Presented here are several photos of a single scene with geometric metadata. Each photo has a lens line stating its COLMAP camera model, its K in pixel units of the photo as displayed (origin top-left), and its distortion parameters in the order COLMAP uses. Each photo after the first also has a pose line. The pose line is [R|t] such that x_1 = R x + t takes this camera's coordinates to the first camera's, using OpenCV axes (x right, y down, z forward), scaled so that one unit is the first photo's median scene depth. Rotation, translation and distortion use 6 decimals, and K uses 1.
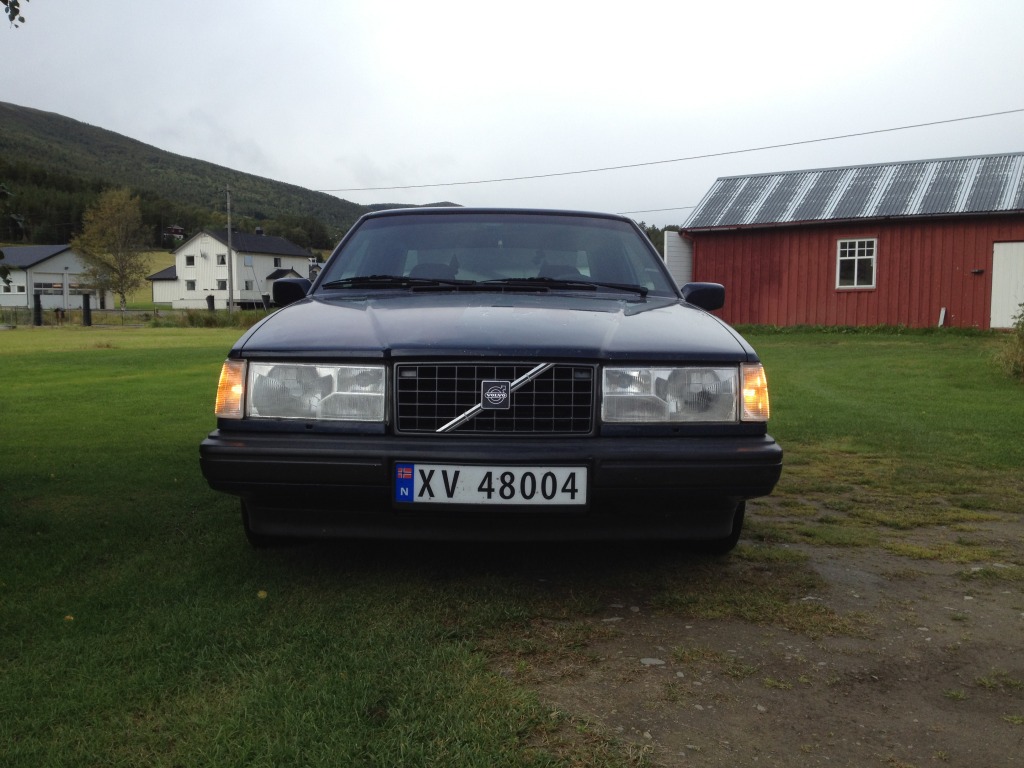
lens RADIAL K [[982.3, 0, 512.0], [0, 982.3, 384.0], [0, 0, 1]] dist [0.131070, -0.306394]
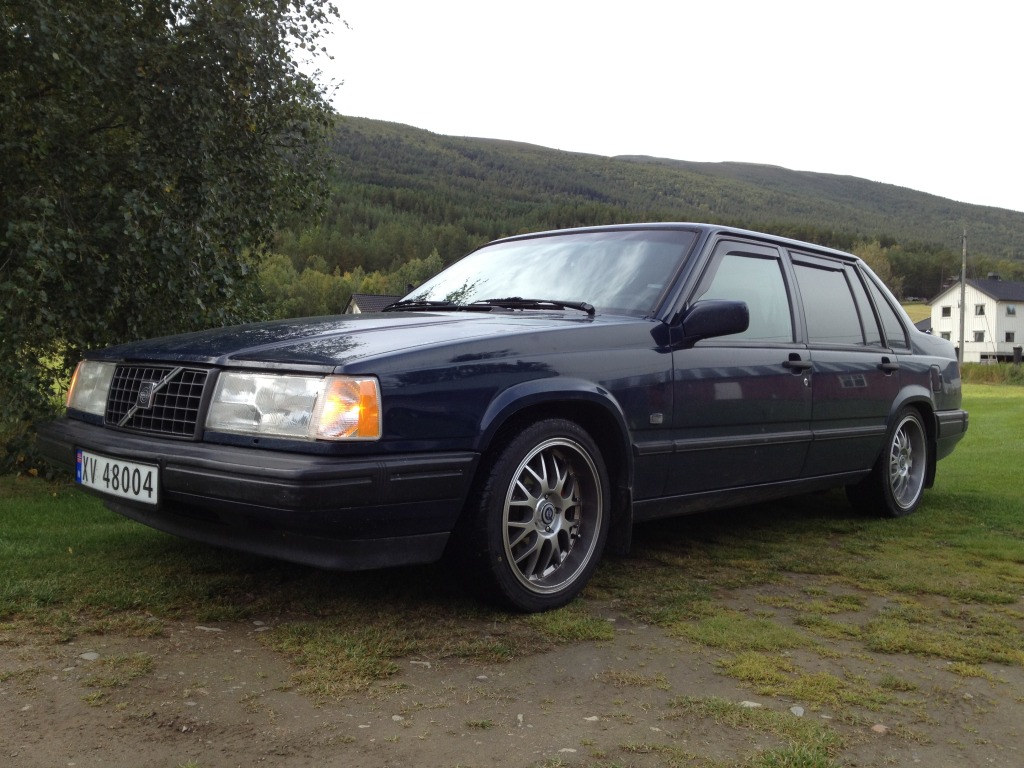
lens RADIAL K [[982.3, 0, 512.0], [0, 982.3, 384.0], [0, 0, 1]] dist [0.131070, -0.306394]
pose [[0.717514, 0.032019, -0.695808, 0.978893], [-0.069813, 0.997219, -0.026102, -0.000638], [0.693037, 0.067305, 0.717753, 0.471184]]
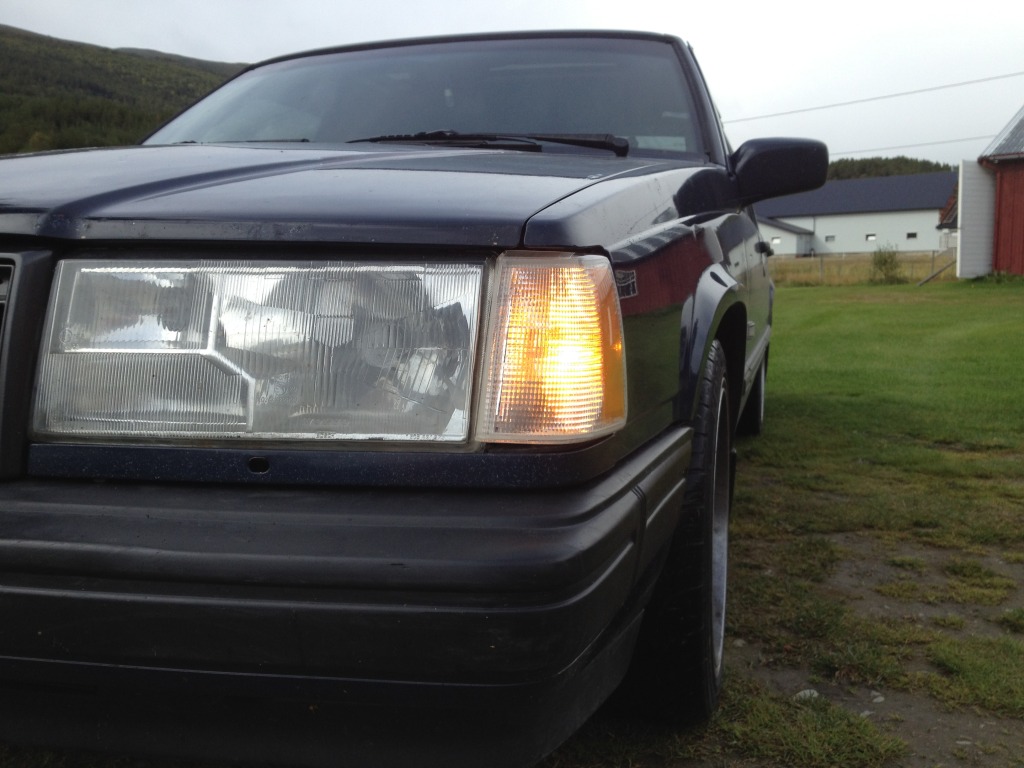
lens RADIAL K [[984.0, 0, 512.0], [0, 984.0, 384.0], [0, 0, 1]] dist [-0.011191, 0.004610]
pose [[0.955705, 0.026500, -0.293132, 0.323821], [-0.013448, 0.998830, 0.046451, 0.005289], [0.294020, -0.040451, 0.954943, 0.711138]]
